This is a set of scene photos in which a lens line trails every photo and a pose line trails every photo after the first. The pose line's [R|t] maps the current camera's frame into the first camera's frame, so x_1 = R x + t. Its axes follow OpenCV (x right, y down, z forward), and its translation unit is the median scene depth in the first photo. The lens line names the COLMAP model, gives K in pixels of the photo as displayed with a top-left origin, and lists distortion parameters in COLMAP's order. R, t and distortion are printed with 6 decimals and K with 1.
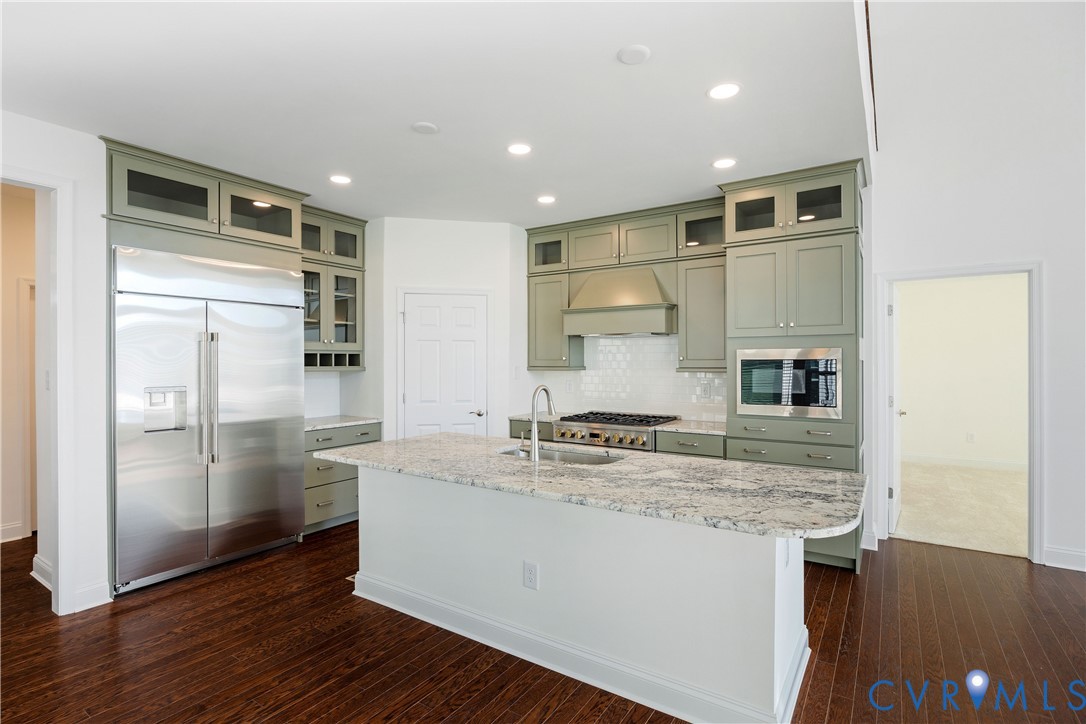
lens RADIAL K [[528.0, 0, 541.5], [0, 528.0, 365.4], [0, 0, 1]] dist [-0.006582, -0.000467]
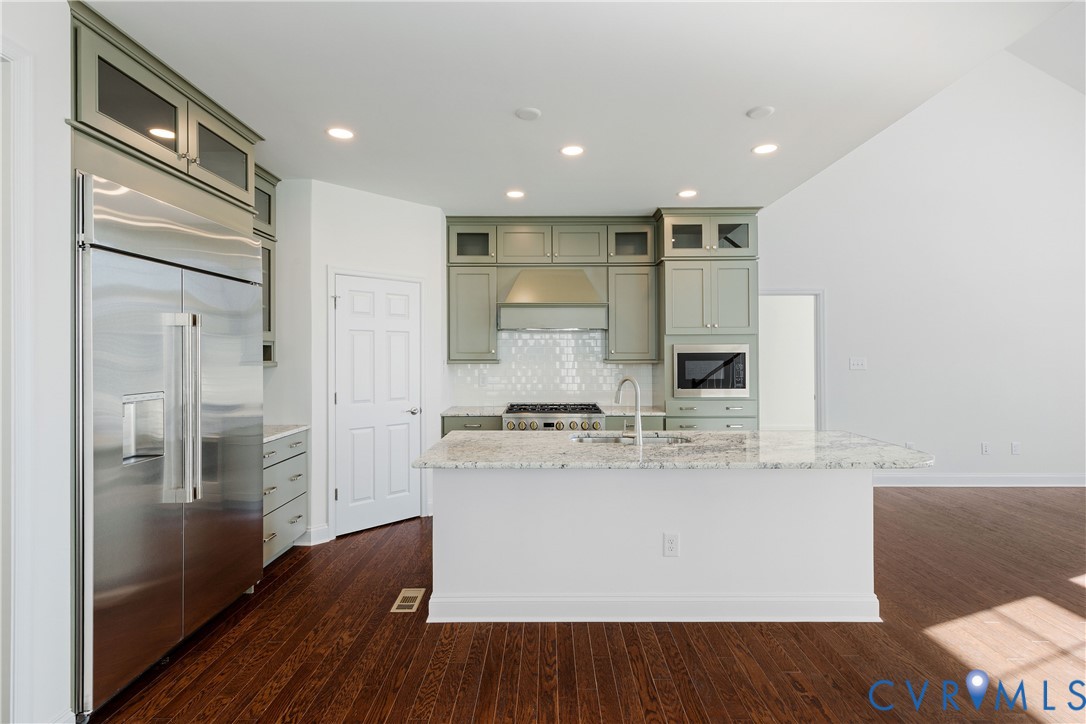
lens RADIAL K [[538.9, 0, 543.7], [0, 538.9, 355.4], [0, 0, 1]] dist [0.006690, 0.000112]
pose [[0.832550, -0.002913, 0.553942, -0.569847], [0.006012, 0.999975, -0.003778, -0.001998], [-0.553917, 0.006475, 0.832547, 0.123477]]
